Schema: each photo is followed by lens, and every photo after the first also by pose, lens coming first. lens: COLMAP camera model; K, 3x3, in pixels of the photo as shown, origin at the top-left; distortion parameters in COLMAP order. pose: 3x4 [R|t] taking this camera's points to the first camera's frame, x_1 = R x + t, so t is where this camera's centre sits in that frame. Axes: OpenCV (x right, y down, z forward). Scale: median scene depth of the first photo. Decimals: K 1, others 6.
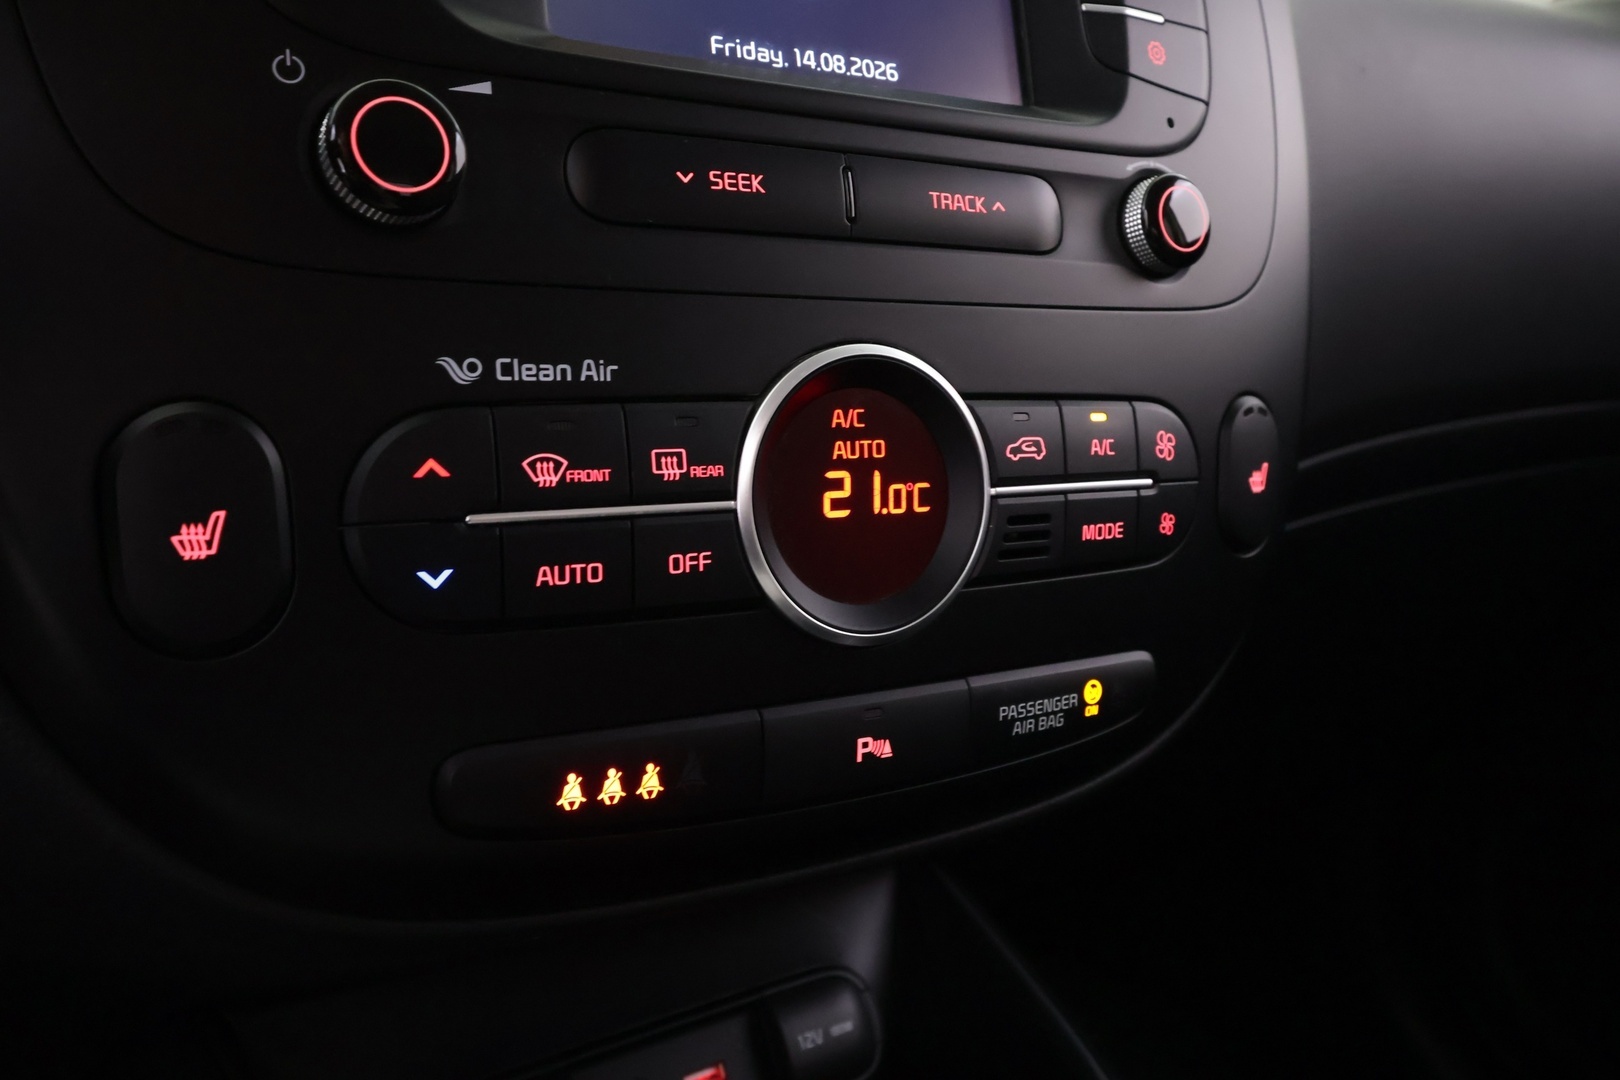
lens RADIAL K [[1225.6, 0, 809.1], [0, 1225.6, 538.8], [0, 0, 1]] dist [0.019024, 0.003312]
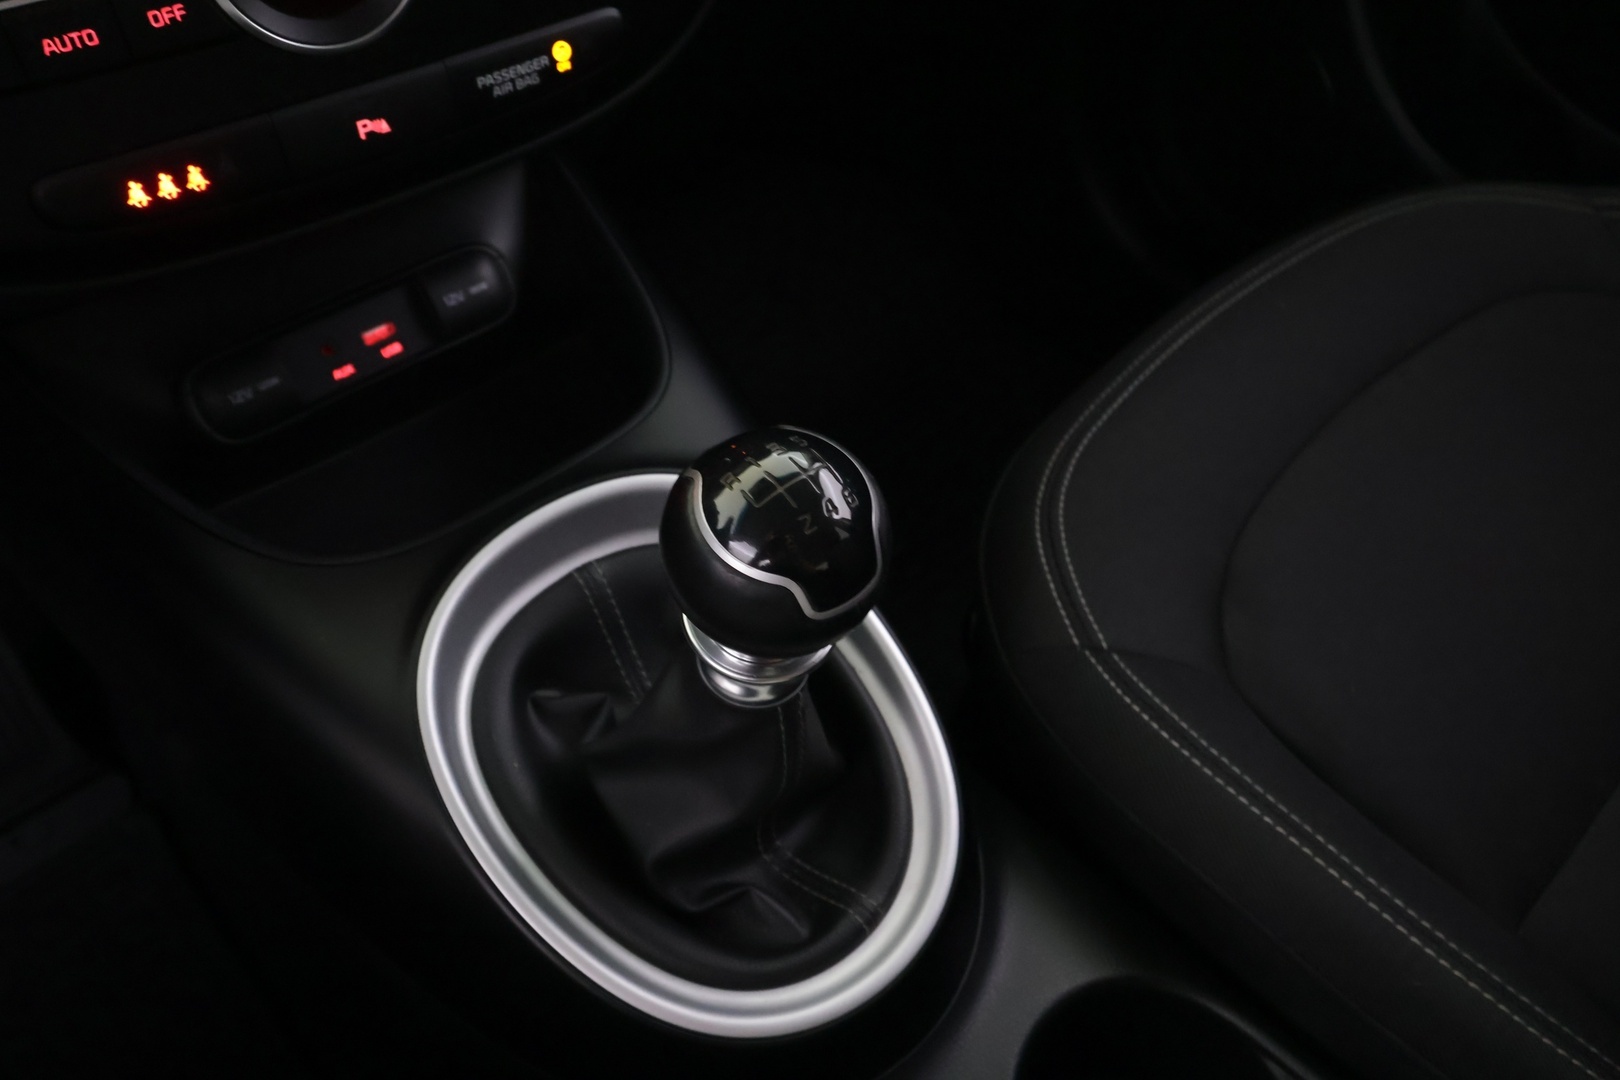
lens RADIAL K [[1225.6, 0, 812.4], [0, 1225.6, 537.6], [0, 0, 1]] dist [0.019024, 0.003312]
pose [[0.993608, -0.103655, 0.044697, 0.427662], [0.056157, 0.797392, 0.600843, -0.263737], [-0.097922, -0.594493, 0.798116, -0.433623]]
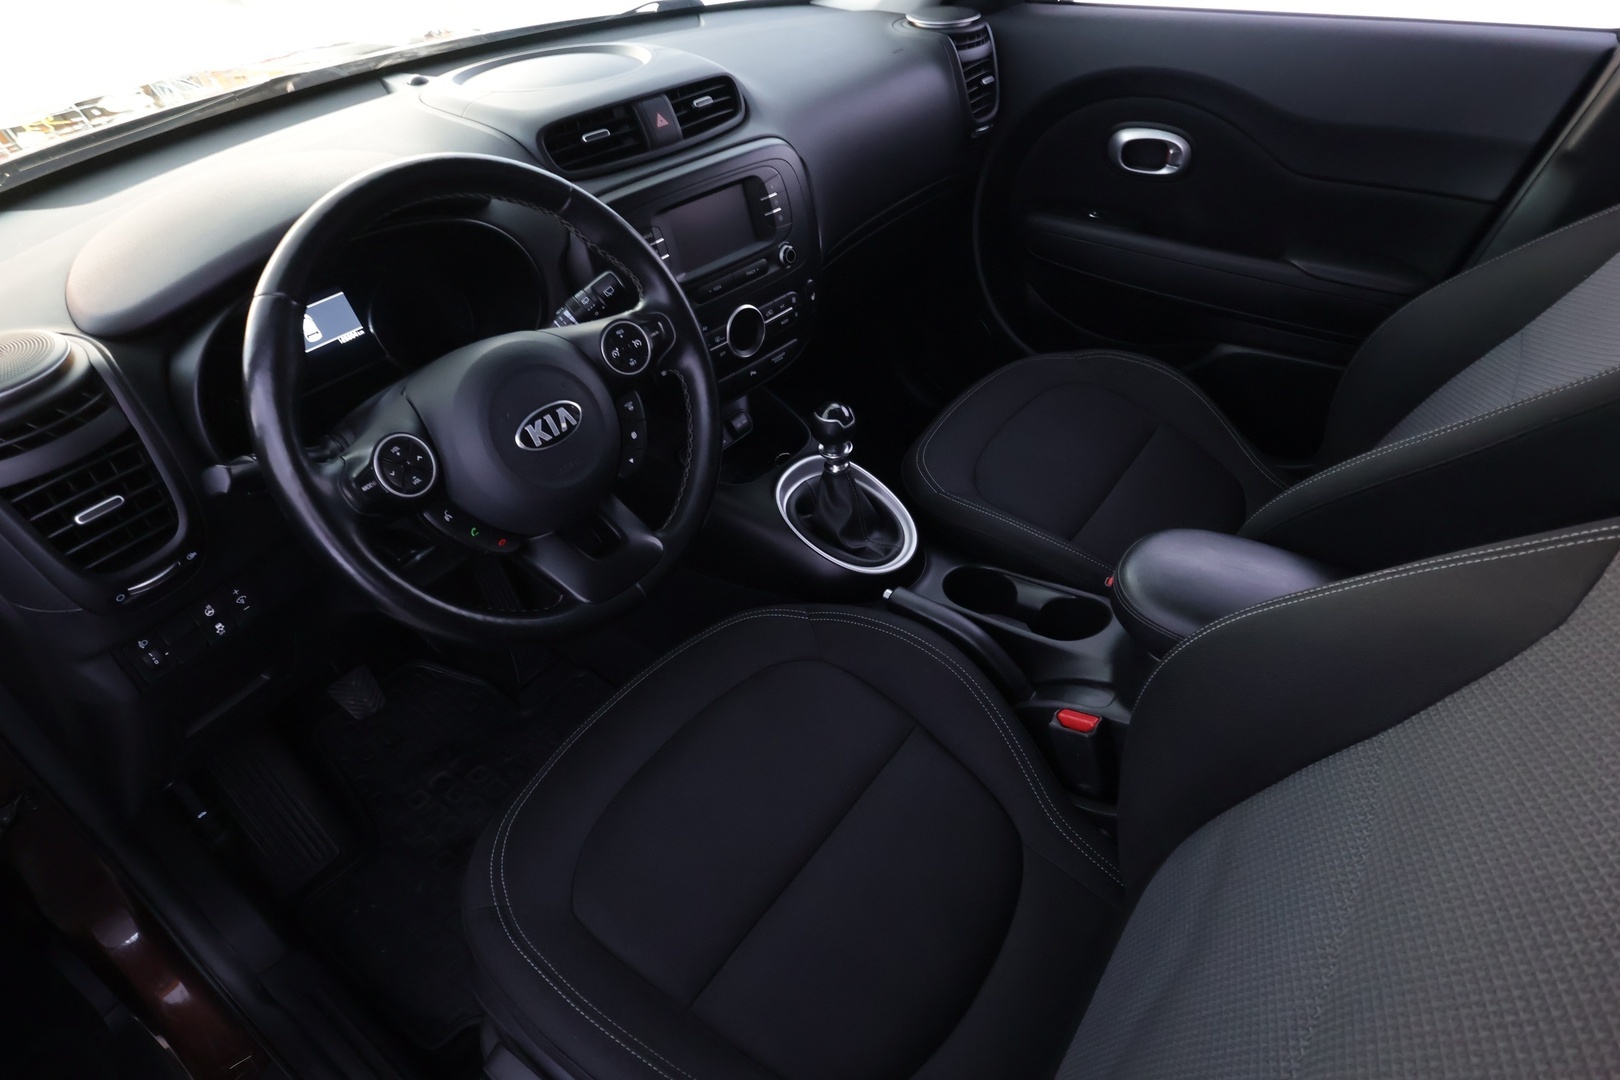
lens RADIAL K [[948.8, 0, 810.5], [0, 948.8, 543.5], [0, 0, 1]] dist [-0.006088, -0.002176]
pose [[0.952659, -0.249485, 0.173778, -0.676388], [0.137523, 0.863332, 0.485536, -1.281306], [-0.271162, -0.438652, 0.856771, -3.299696]]
